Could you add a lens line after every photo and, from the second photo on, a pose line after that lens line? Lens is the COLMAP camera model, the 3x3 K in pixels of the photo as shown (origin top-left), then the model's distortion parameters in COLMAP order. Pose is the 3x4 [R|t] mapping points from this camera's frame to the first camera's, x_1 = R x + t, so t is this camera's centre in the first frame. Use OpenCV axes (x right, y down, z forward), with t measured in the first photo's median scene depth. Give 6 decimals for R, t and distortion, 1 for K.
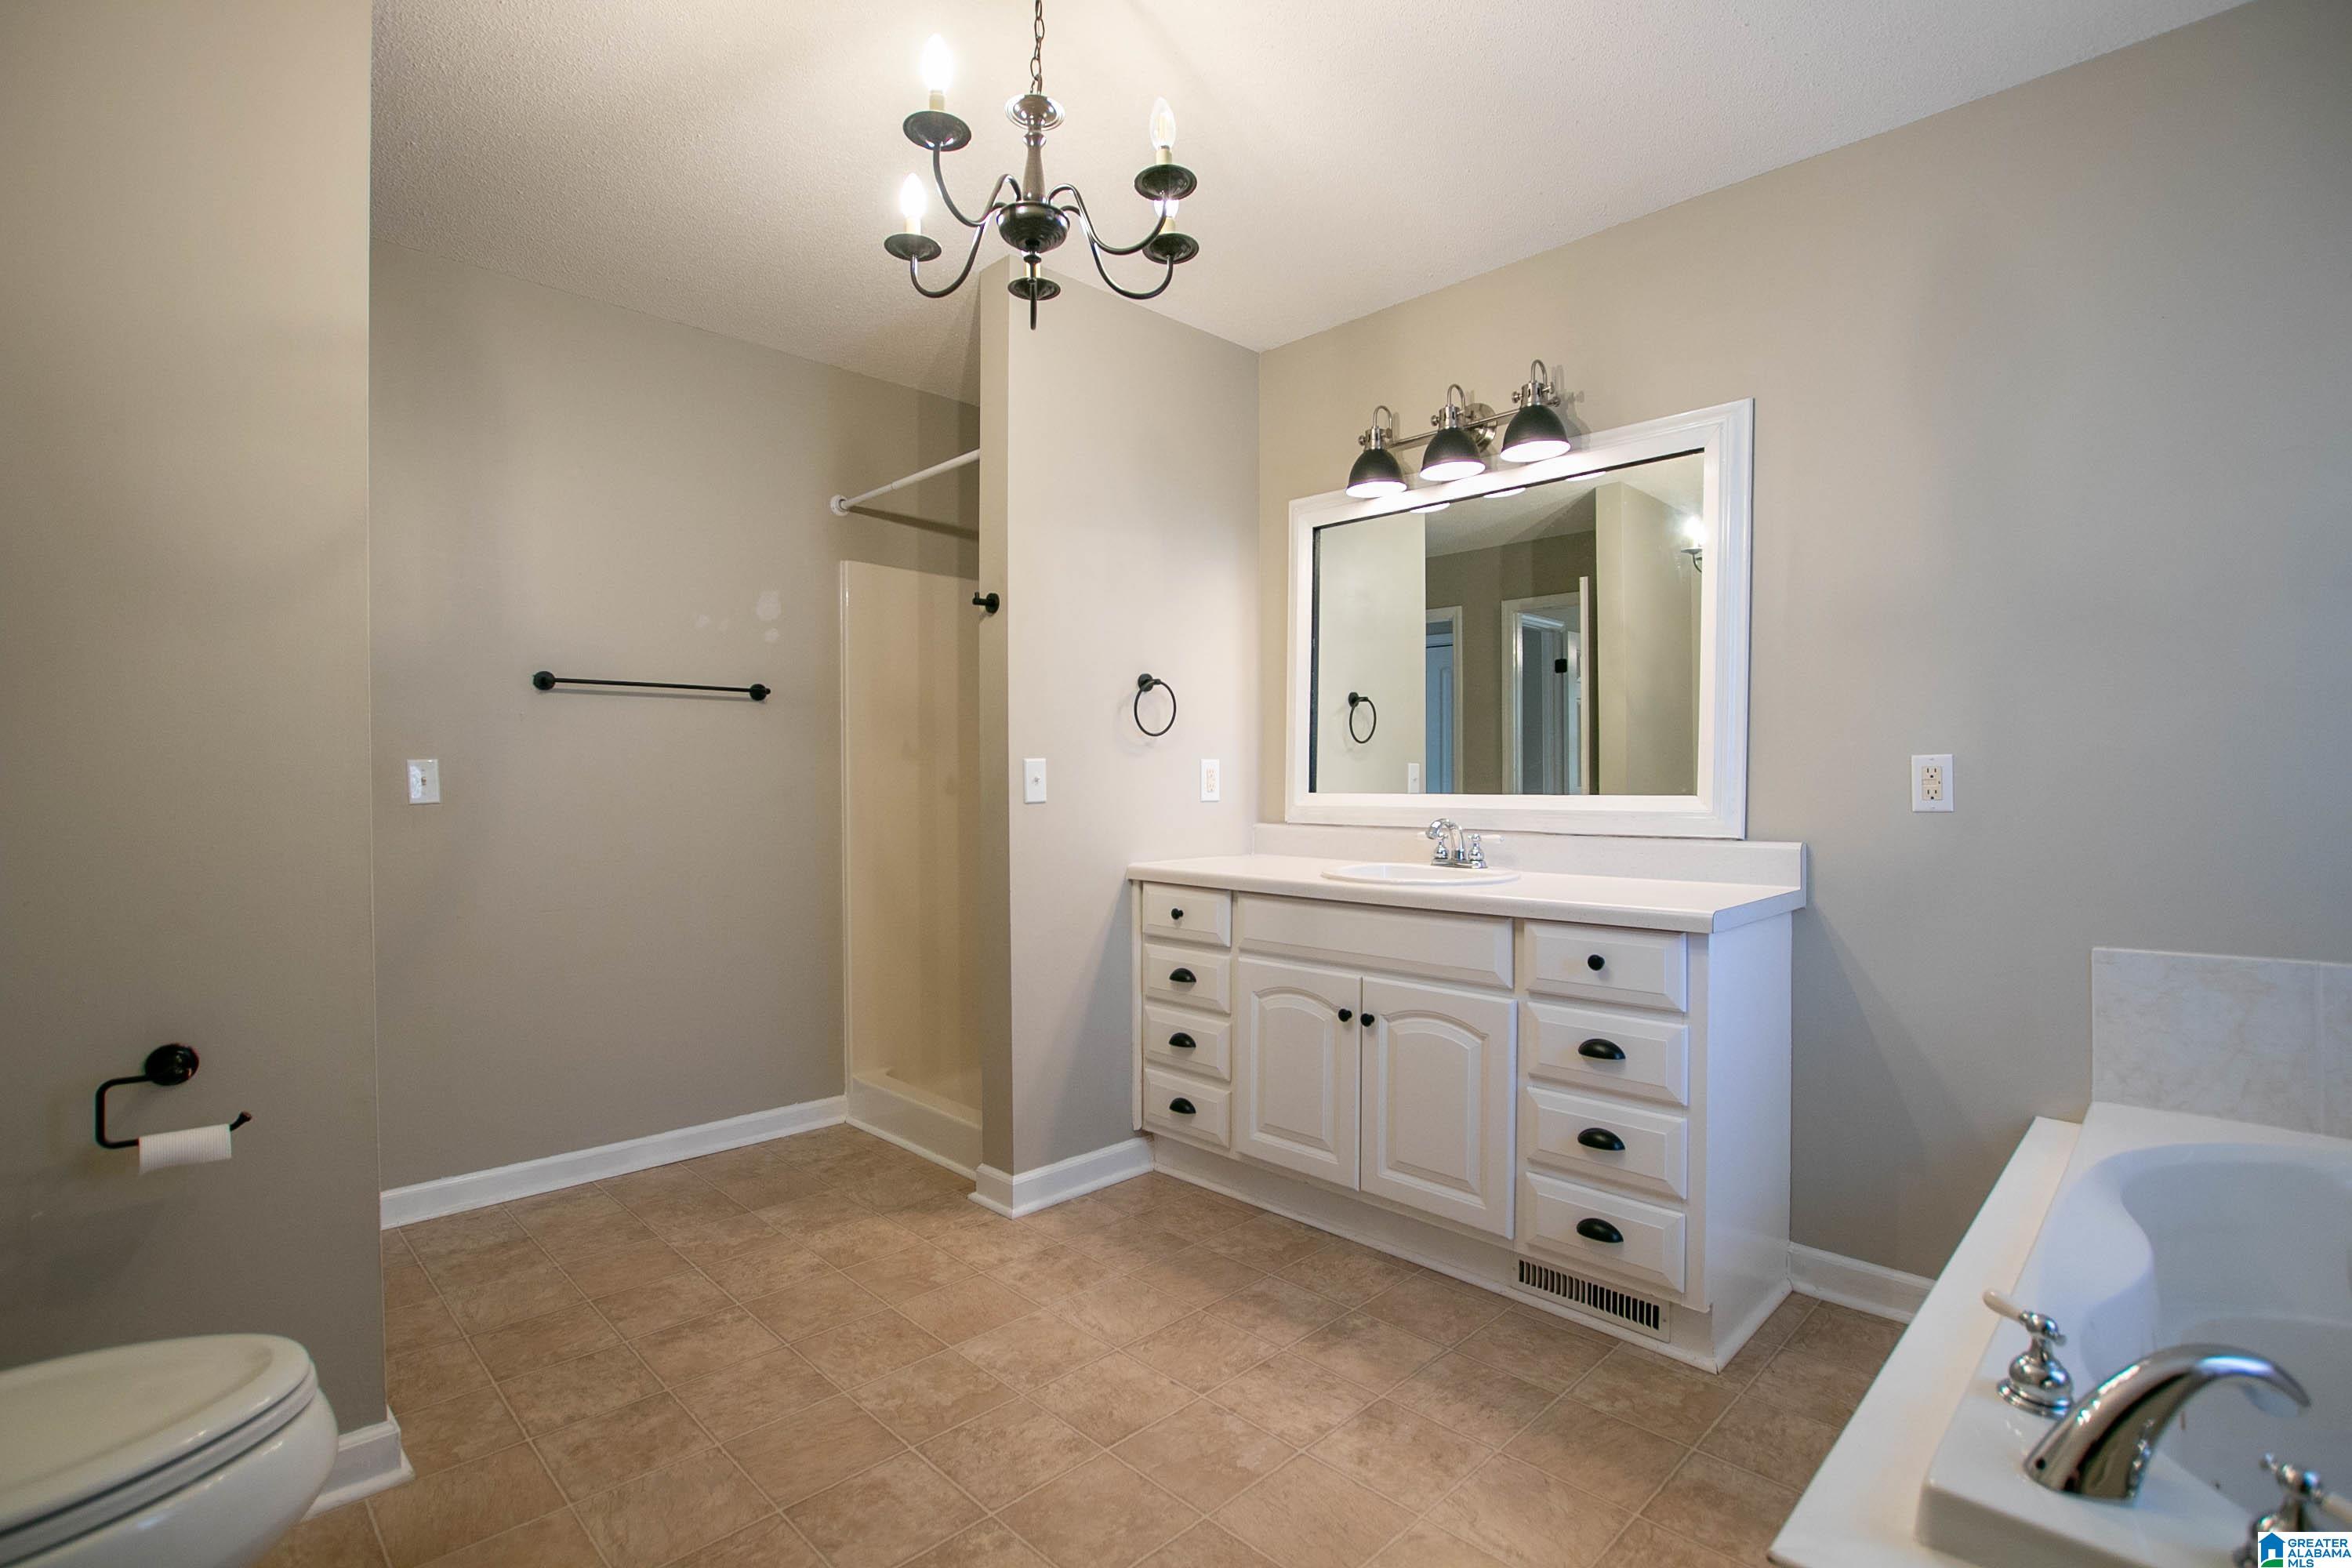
lens RADIAL K [[1088.6, 0, 1161.0], [0, 1088.6, 790.4], [0, 0, 1]] dist [-0.035218, 0.006082]
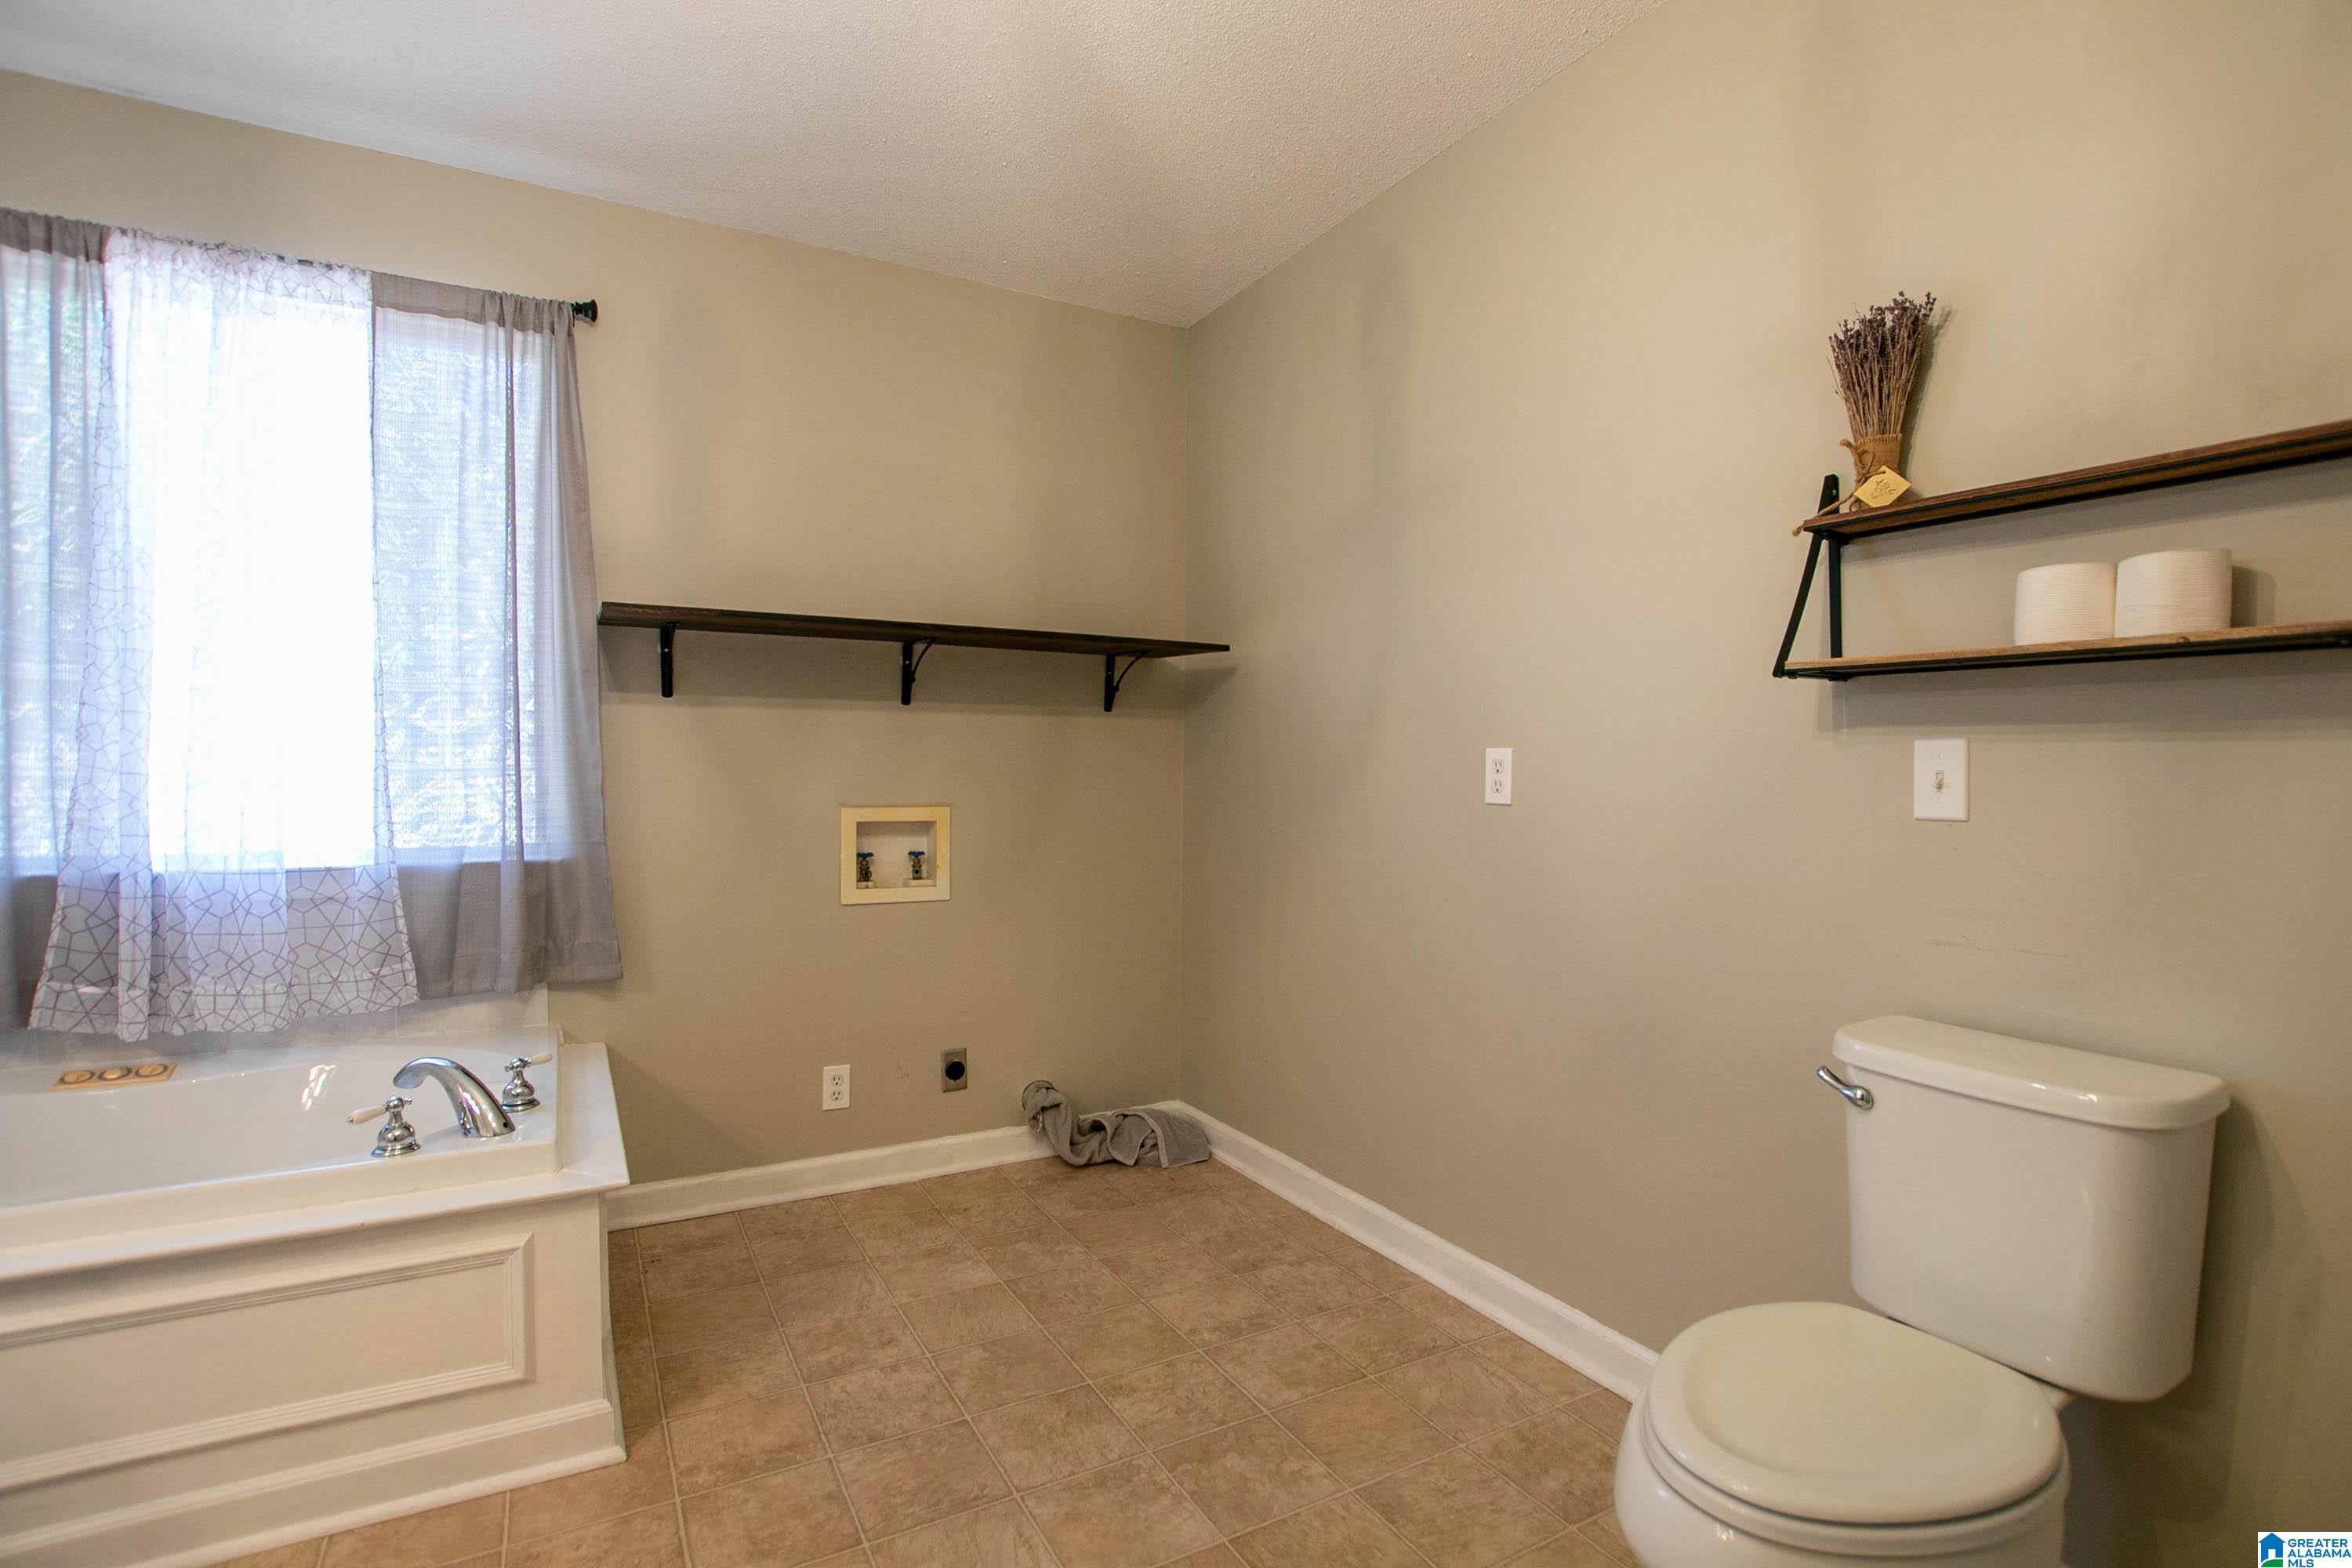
lens RADIAL K [[1088.6, 0, 1161.0], [0, 1088.6, 790.4], [0, 0, 1]] dist [-0.035218, 0.006082]
pose [[-0.963072, -0.008170, 0.269121, -0.330548], [0.000645, 0.999467, 0.032651, -0.010909], [-0.269244, 0.031619, -0.962553, 1.023815]]
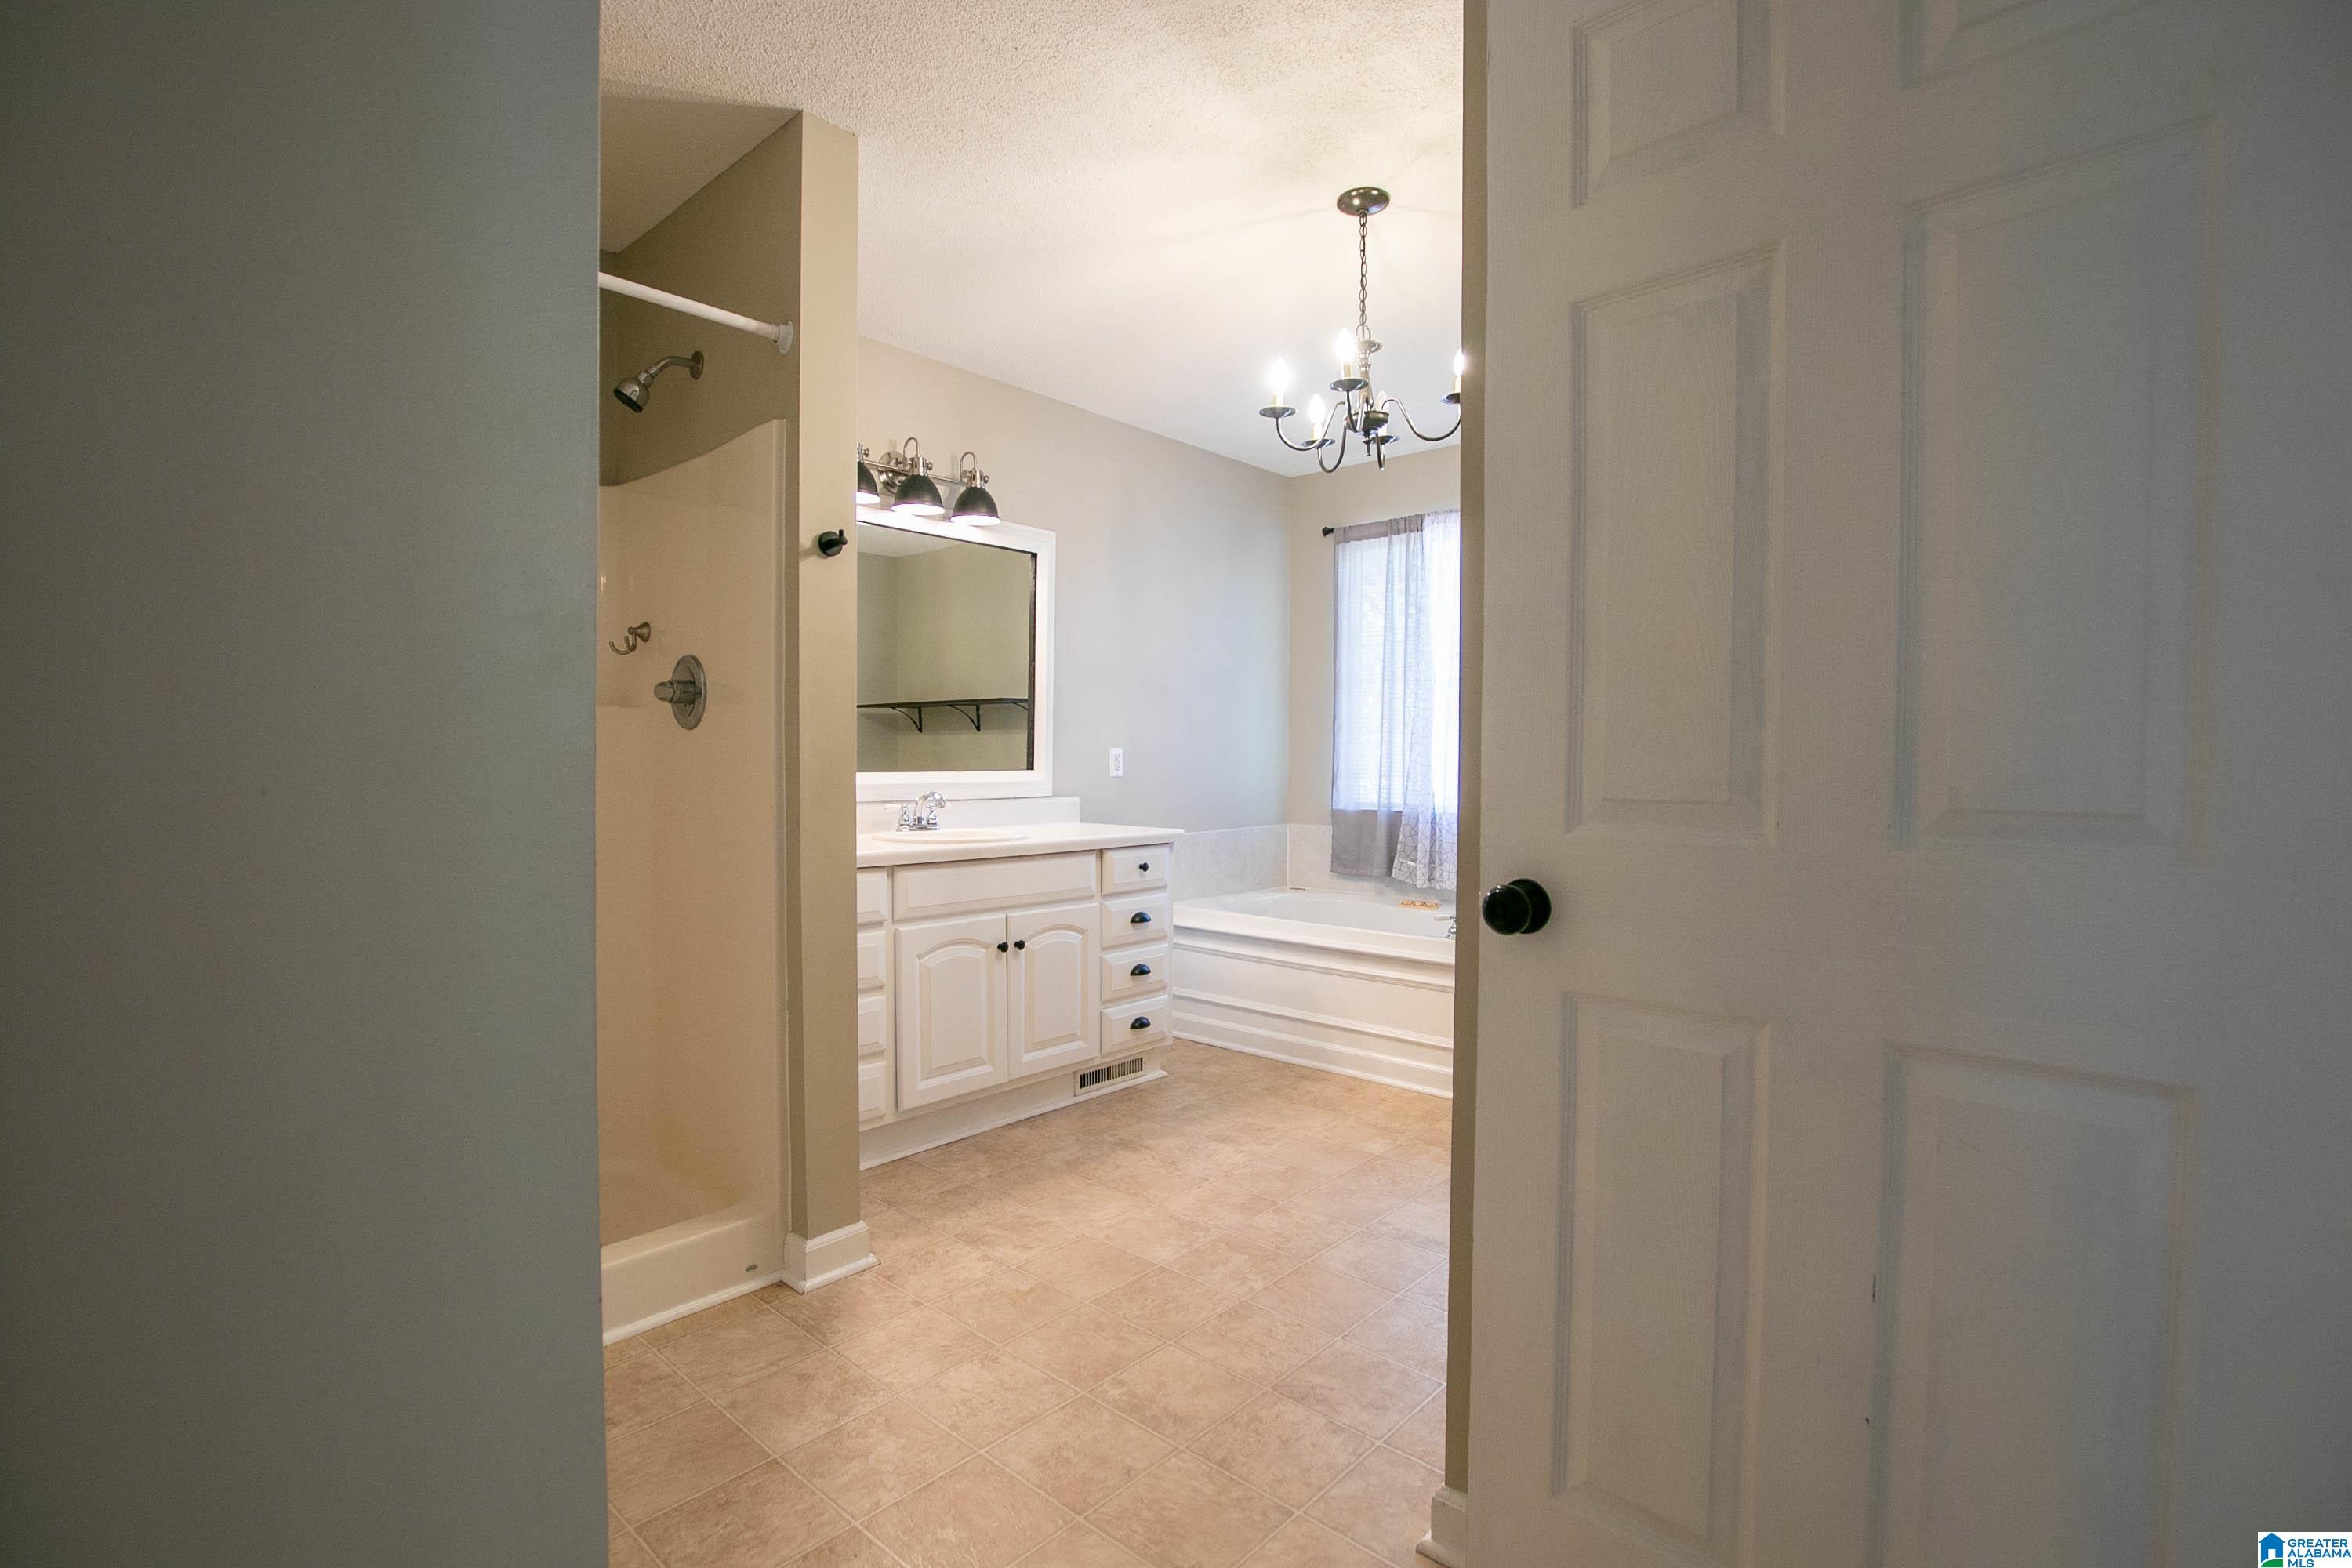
lens RADIAL K [[1088.6, 0, 1161.0], [0, 1088.6, 790.4], [0, 0, 1]] dist [-0.035218, 0.006082]
pose [[-0.061055, -0.026795, 0.997775, -1.234091], [0.008158, 0.999593, 0.027343, -0.009247], [-0.998101, 0.009810, -0.060812, 1.002539]]
